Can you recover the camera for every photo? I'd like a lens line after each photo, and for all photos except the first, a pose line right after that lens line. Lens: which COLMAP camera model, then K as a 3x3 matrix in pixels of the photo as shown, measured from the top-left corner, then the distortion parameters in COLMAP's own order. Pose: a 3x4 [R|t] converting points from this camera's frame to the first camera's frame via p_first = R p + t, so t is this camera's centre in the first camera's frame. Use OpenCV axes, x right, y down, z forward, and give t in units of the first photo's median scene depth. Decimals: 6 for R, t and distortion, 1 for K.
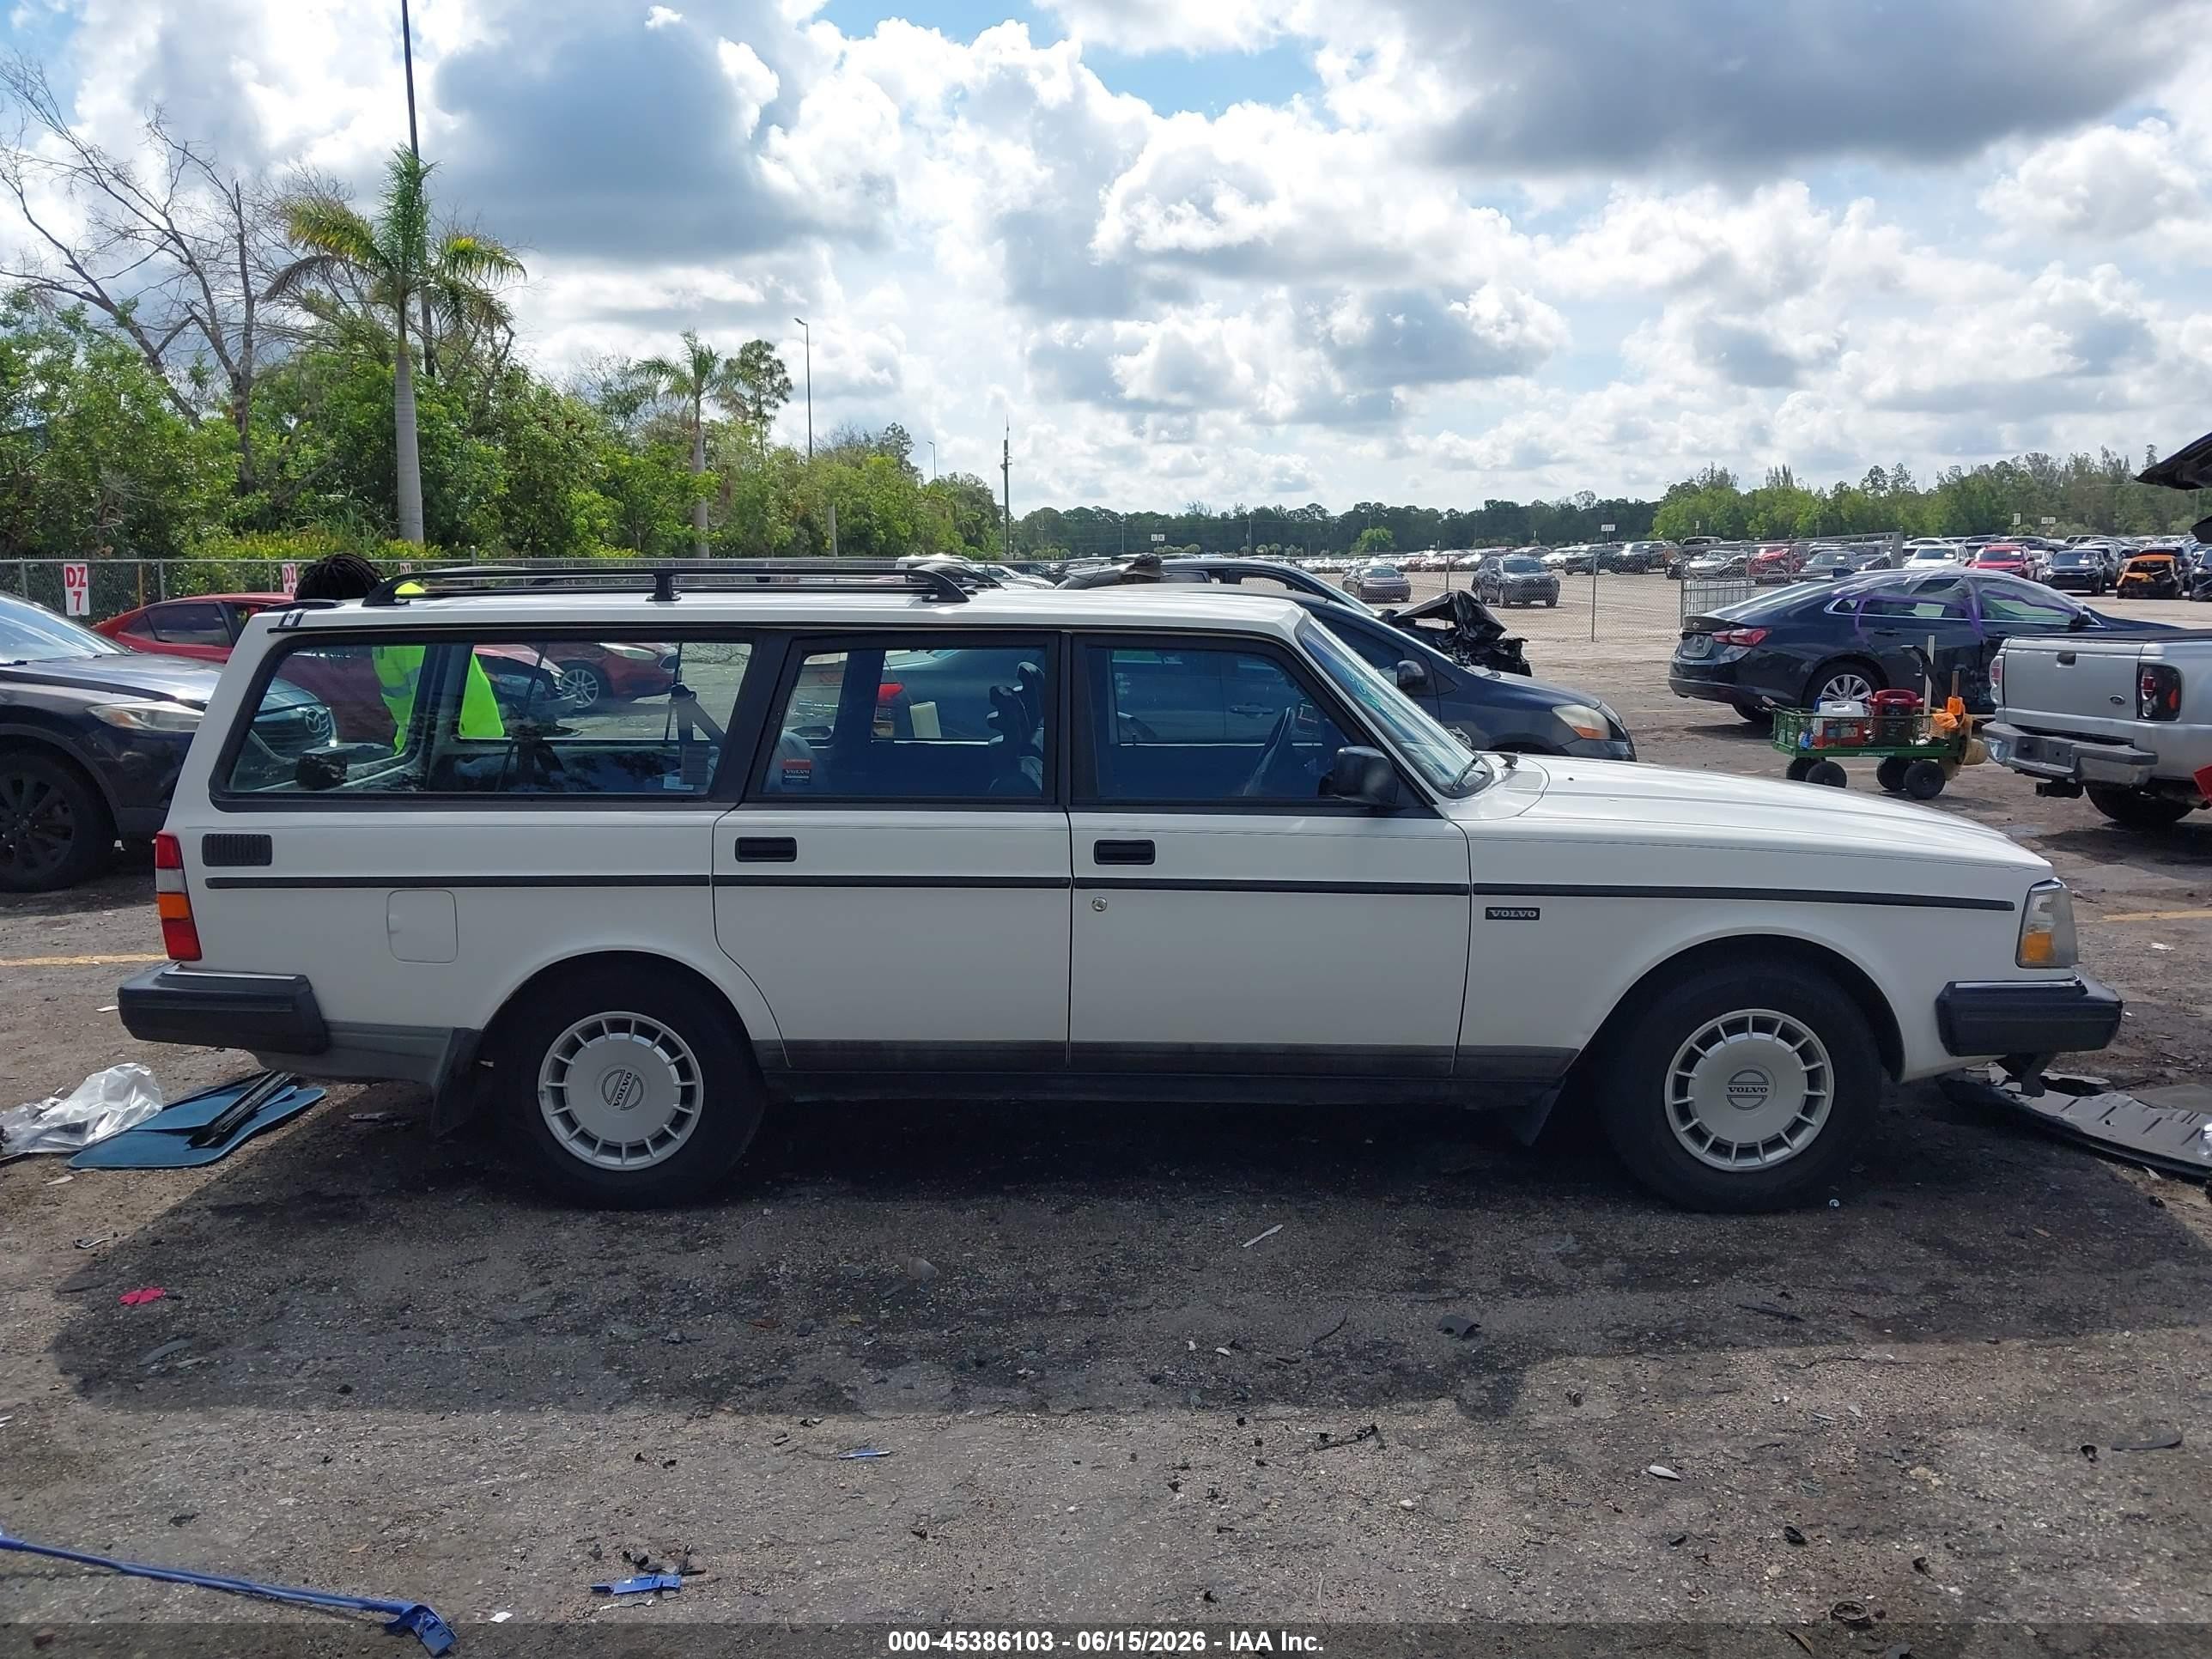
lens RADIAL K [[1754.1, 0, 1175.2], [0, 1754.1, 829.3], [0, 0, 1]] dist [0.068123, -0.142662]
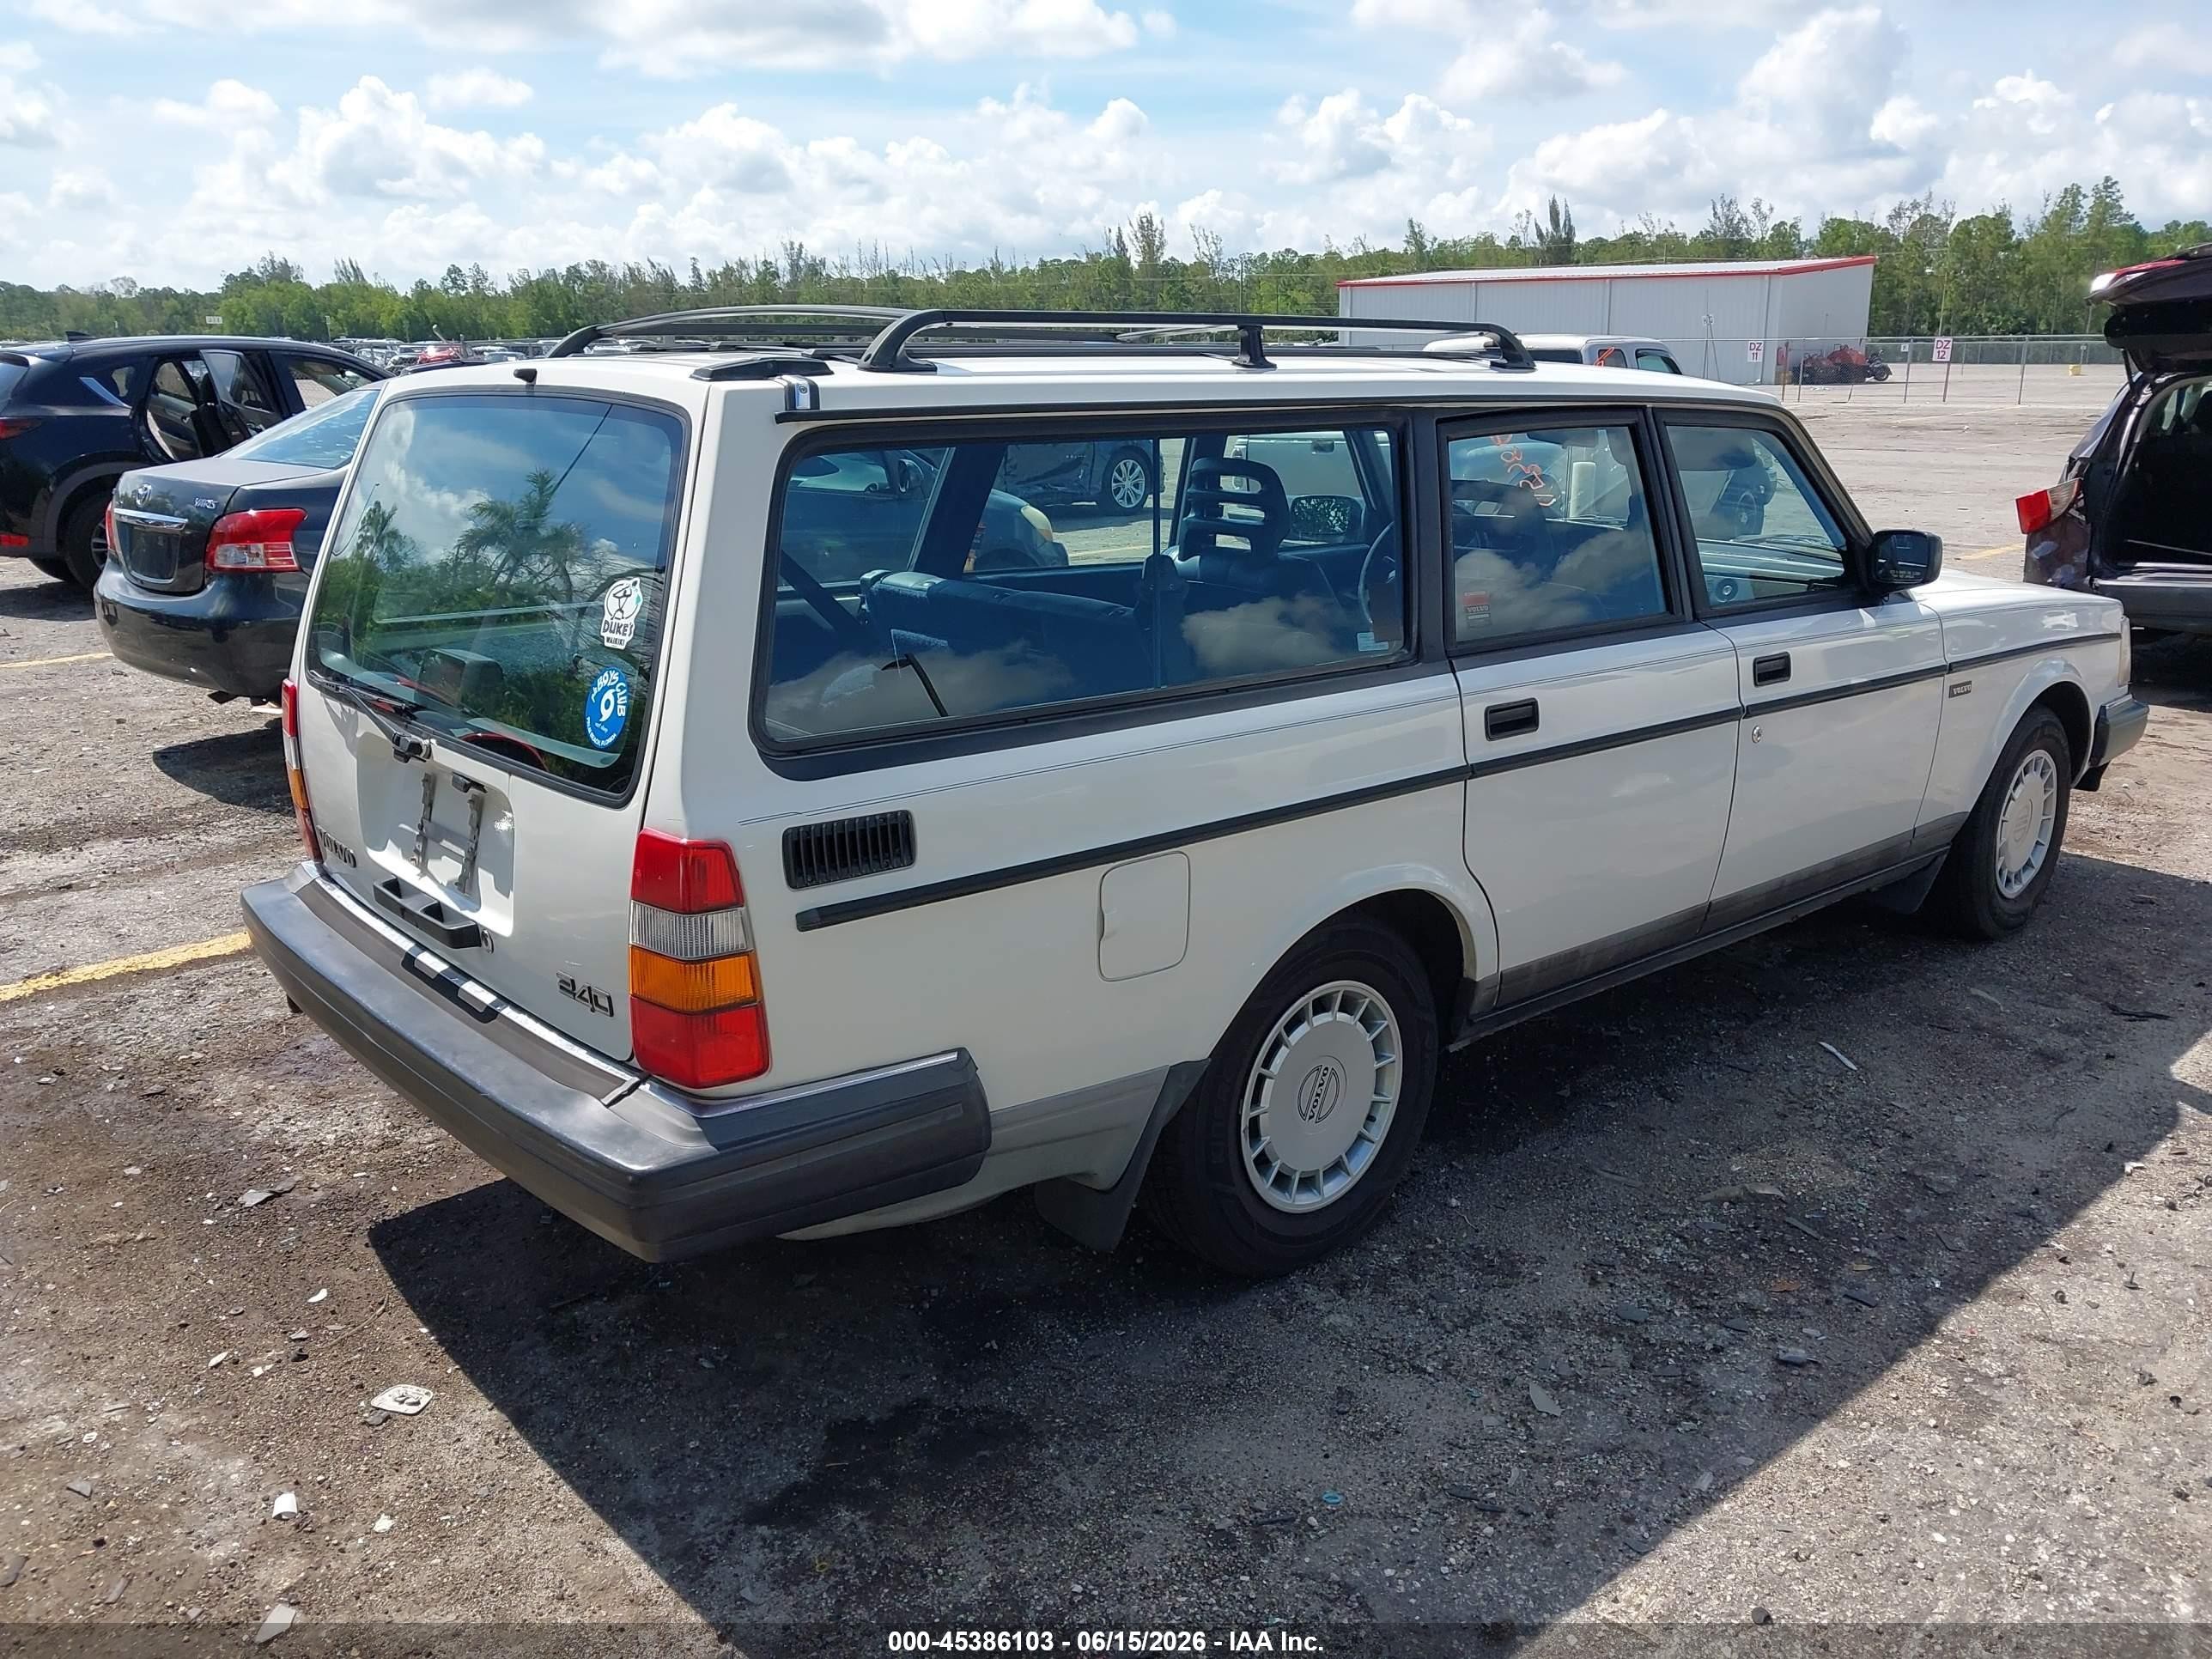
lens RADIAL K [[1746.3, 0, 1106.0], [0, 1746.3, 829.5], [0, 0, 1]] dist [0.005673, -0.008654]
pose [[0.727543, -0.165265, 0.665859, -0.800791], [0.091778, 0.985274, 0.144264, -0.059437], [-0.679896, -0.043847, 0.731997, 0.560963]]
